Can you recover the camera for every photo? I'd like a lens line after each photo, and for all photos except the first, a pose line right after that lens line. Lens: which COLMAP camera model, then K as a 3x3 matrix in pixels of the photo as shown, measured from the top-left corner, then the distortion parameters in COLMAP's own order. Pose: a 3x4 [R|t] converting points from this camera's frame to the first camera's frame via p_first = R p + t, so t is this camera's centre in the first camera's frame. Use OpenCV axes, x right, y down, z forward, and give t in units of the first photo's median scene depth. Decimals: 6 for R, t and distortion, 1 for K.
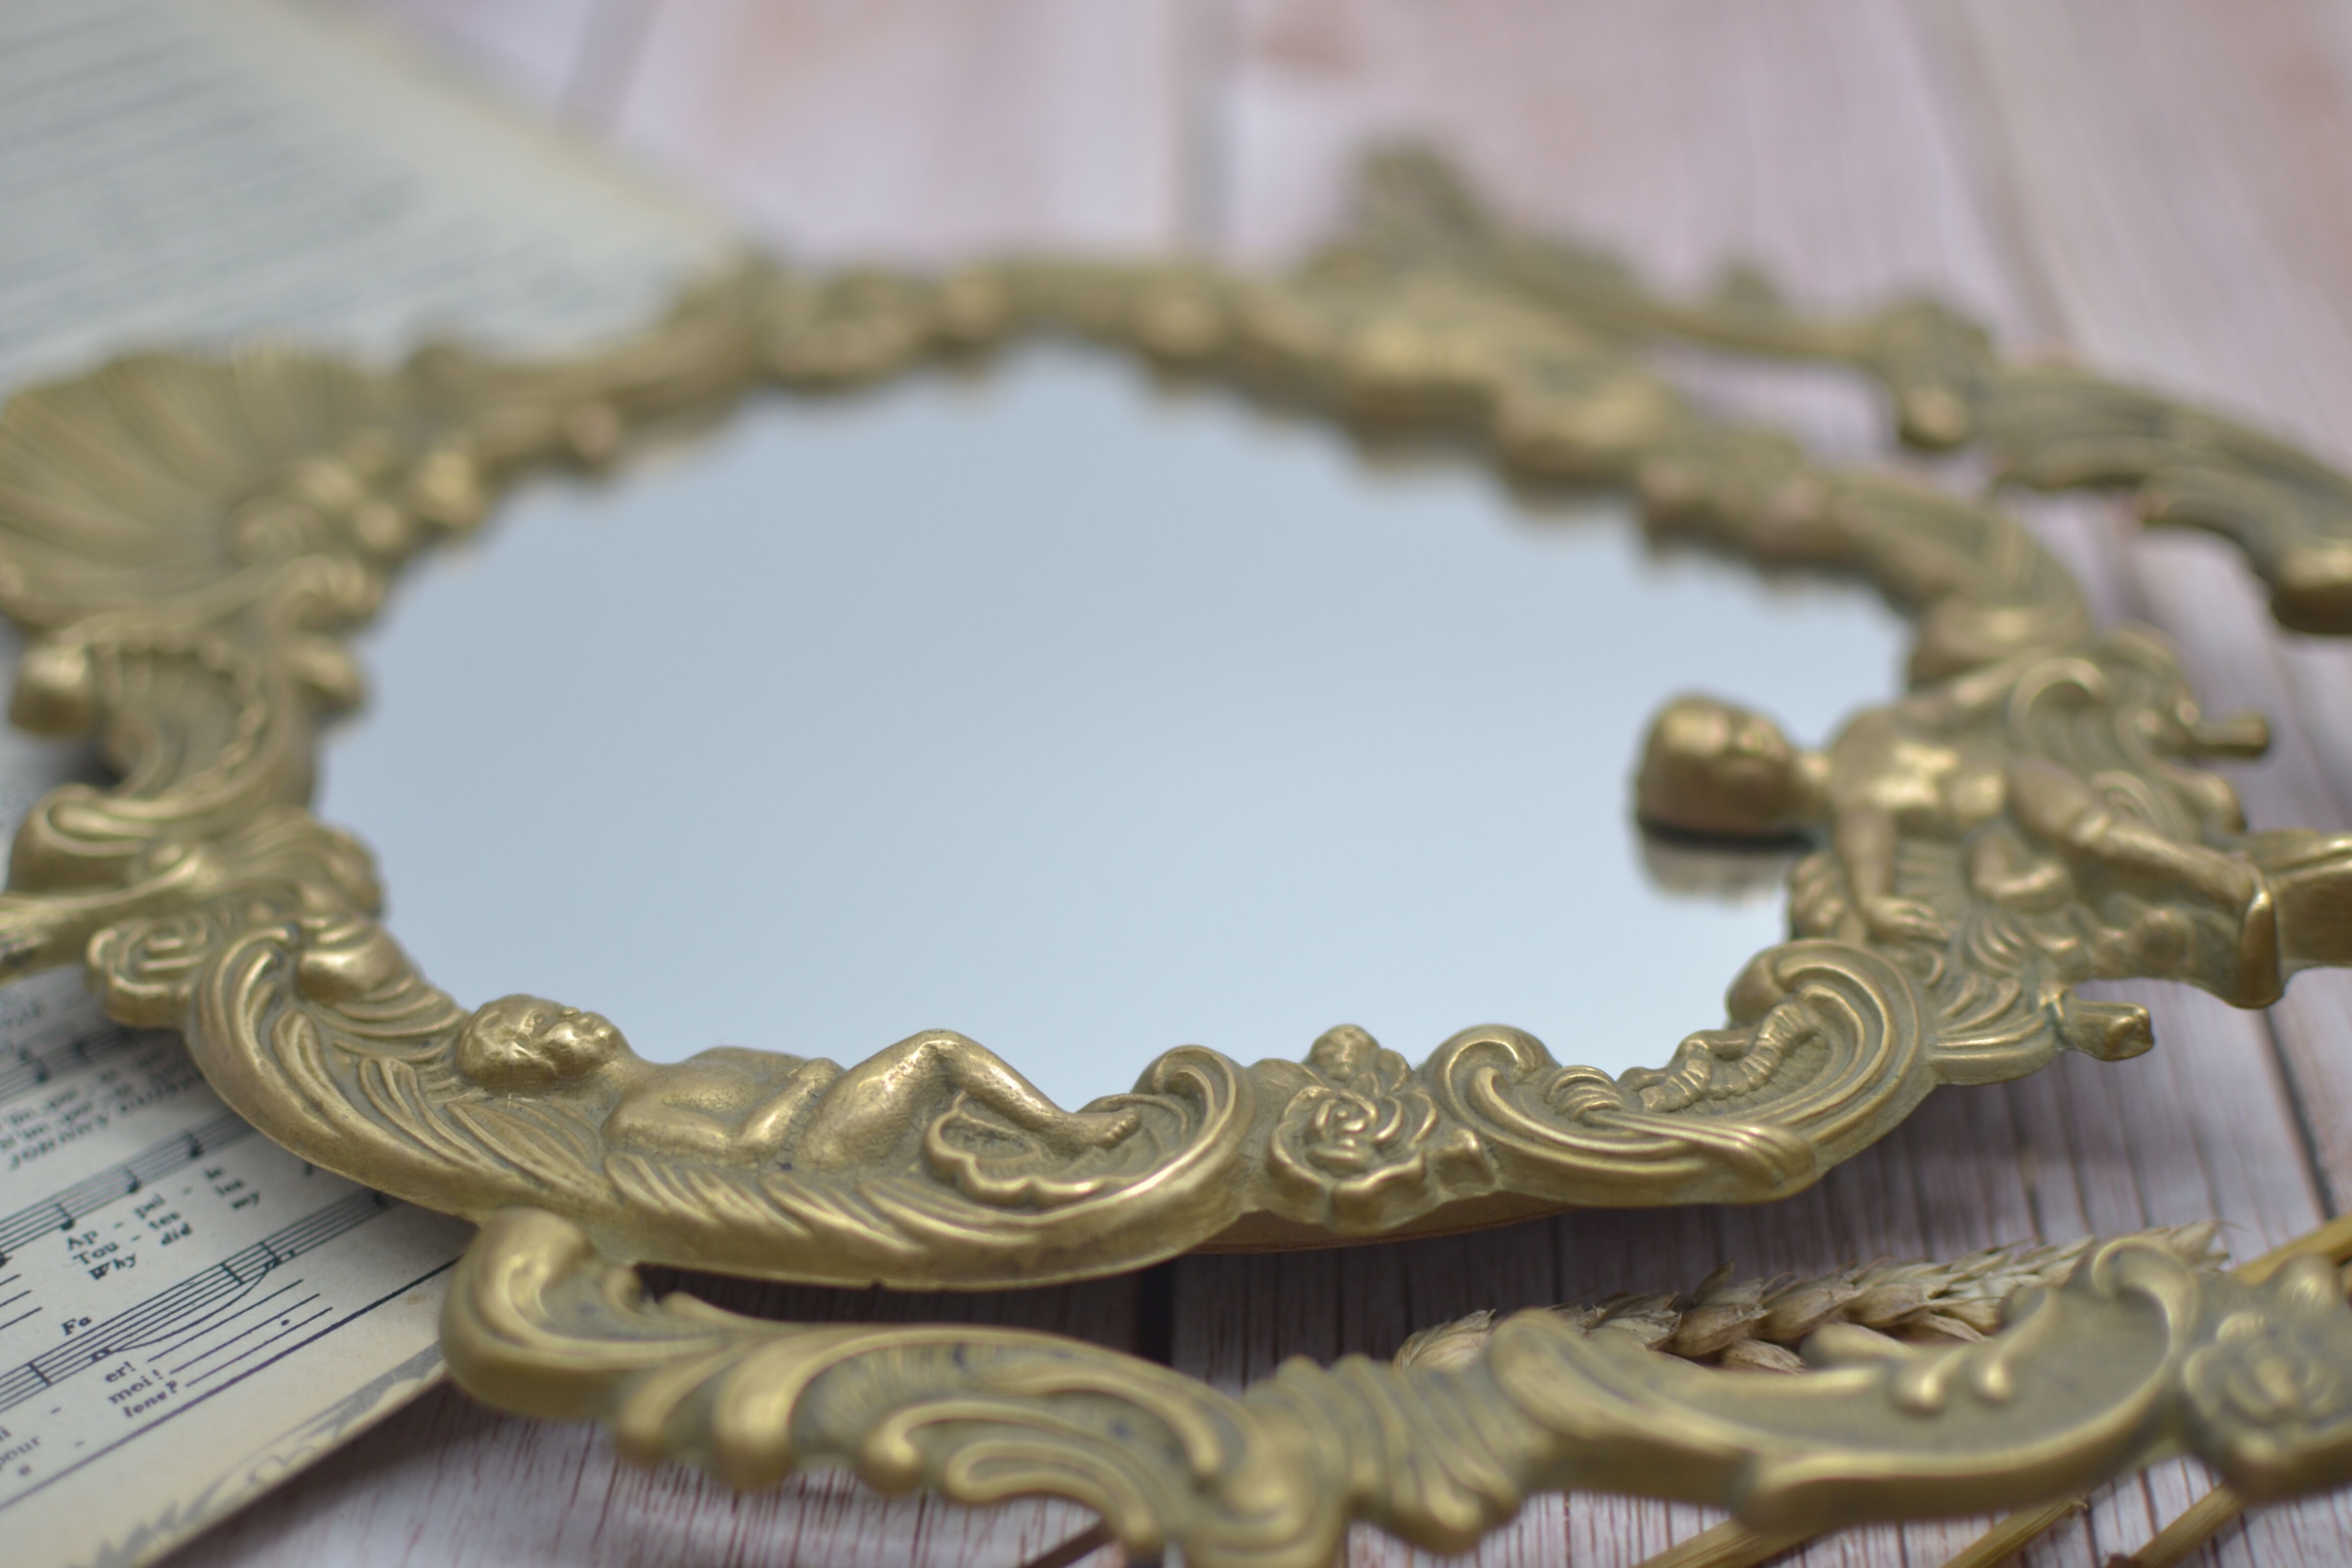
lens RADIAL K [[3718.8, 0, 1141.0], [0, 3718.8, 781.6], [0, 0, 1]] dist [-0.007372, 0.039619]
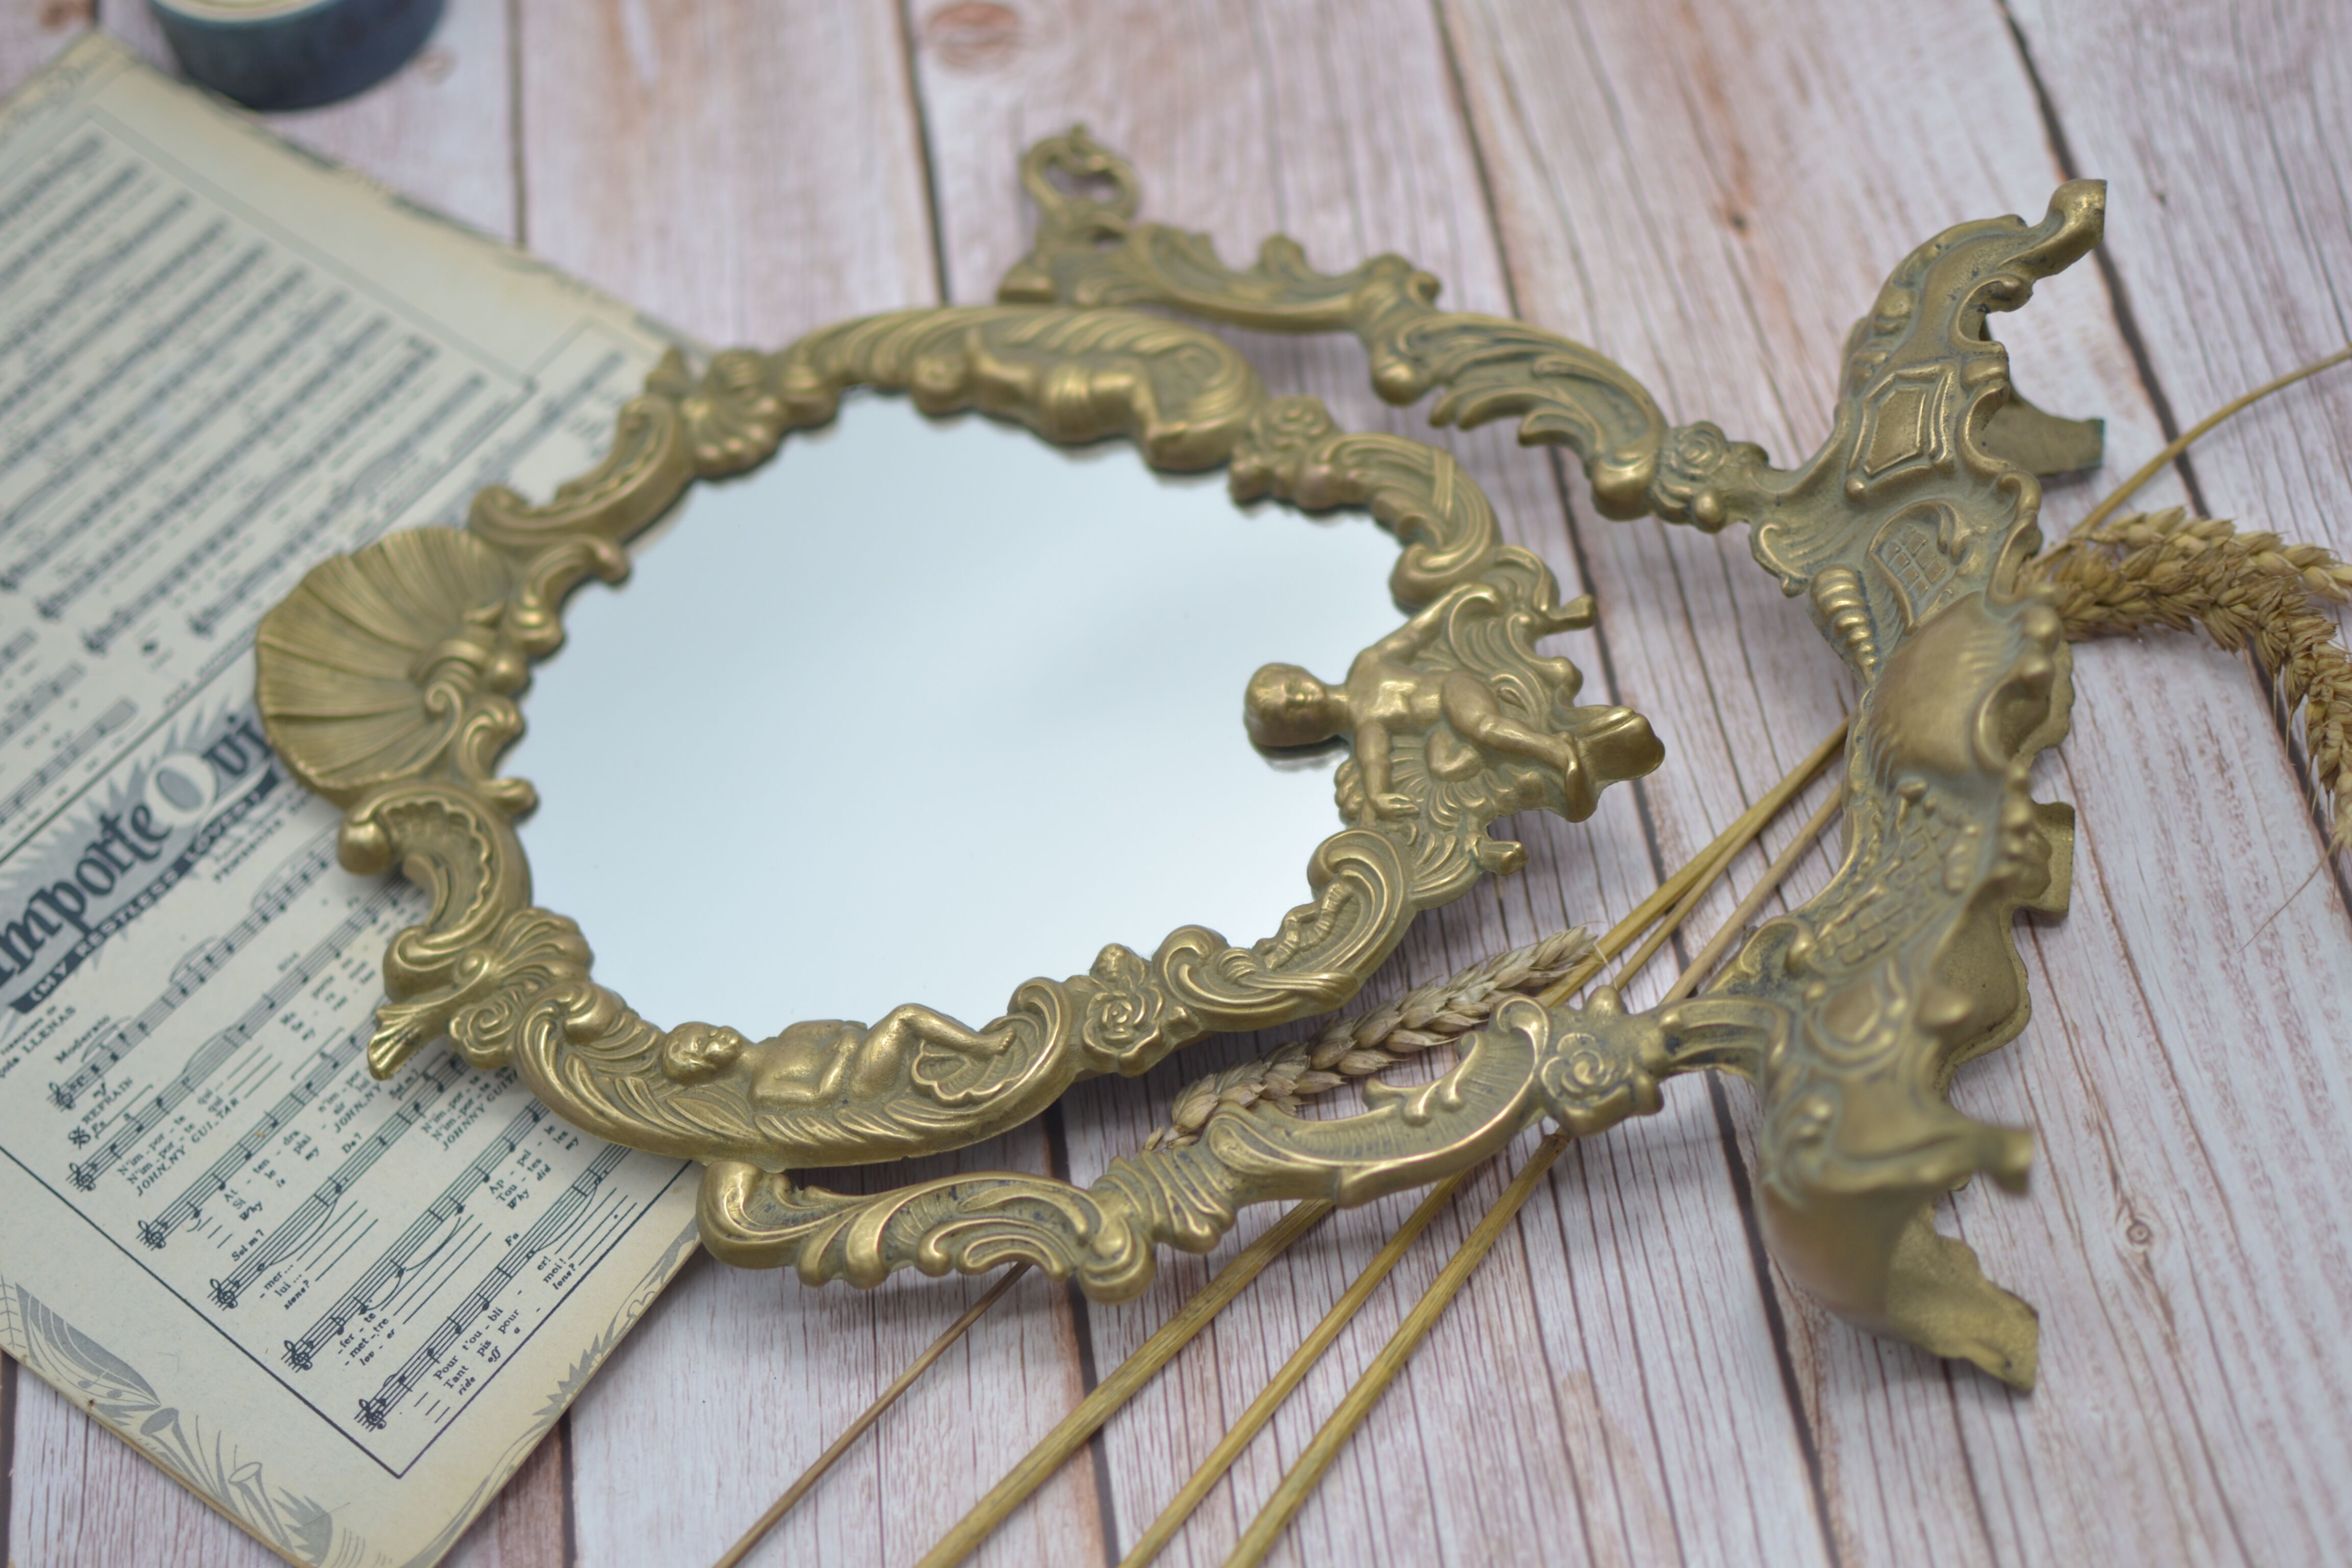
lens RADIAL K [[3718.8, 0, 1141.0], [0, 3718.8, 781.6], [0, 0, 1]] dist [-0.007372, 0.039619]
pose [[0.972631, -0.227636, -0.046599, 0.180658], [0.230824, 0.923594, 0.306095, -0.598419], [-0.026639, -0.308474, 0.950860, -0.791977]]
